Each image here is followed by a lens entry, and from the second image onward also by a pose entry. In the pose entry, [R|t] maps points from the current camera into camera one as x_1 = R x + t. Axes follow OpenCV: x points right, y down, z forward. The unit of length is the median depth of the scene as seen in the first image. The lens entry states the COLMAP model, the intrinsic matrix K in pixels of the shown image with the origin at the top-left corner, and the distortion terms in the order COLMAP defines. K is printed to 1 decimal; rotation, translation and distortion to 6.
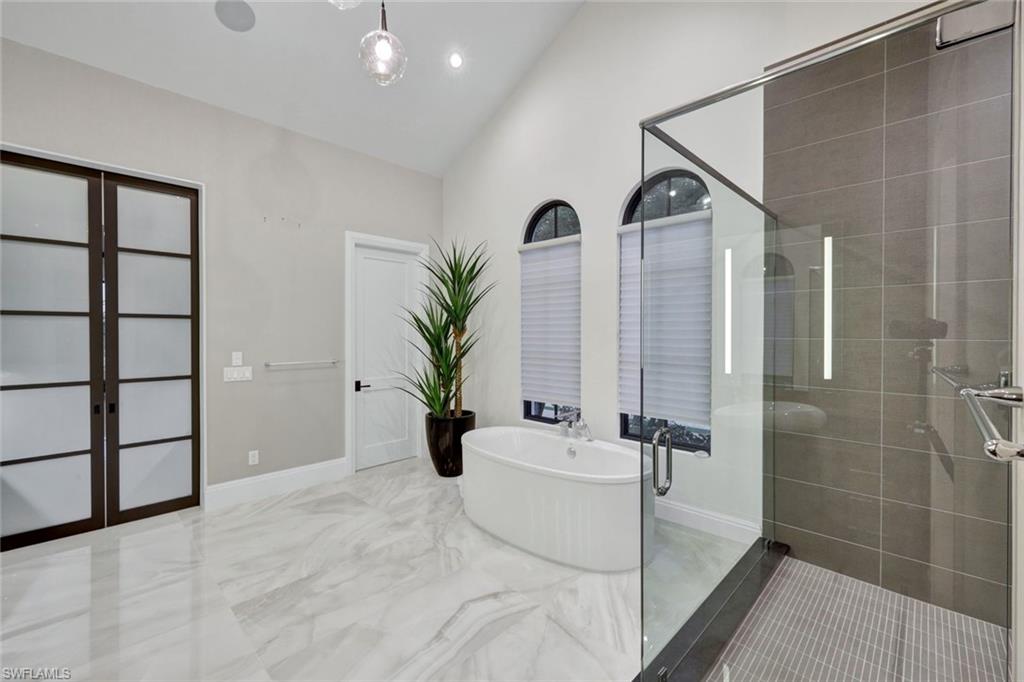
lens RADIAL K [[431.0, 0, 511.7], [0, 431.0, 337.4], [0, 0, 1]] dist [-0.004311, -0.000174]
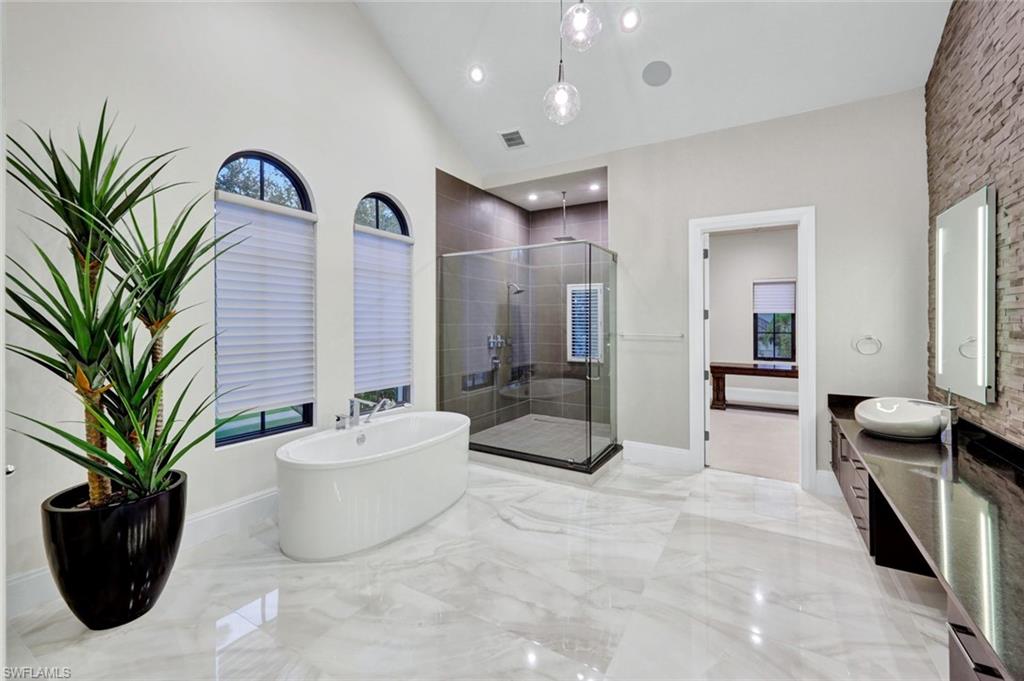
lens RADIAL K [[431.0, 0, 502.6], [0, 431.0, 316.6], [0, 0, 1]] dist [-0.004311, -0.000174]
pose [[-0.214219, 0.002083, 0.976783, -1.131054], [0.010806, 0.999942, 0.000237, -0.020893], [-0.976726, 0.010606, -0.214229, 1.097925]]
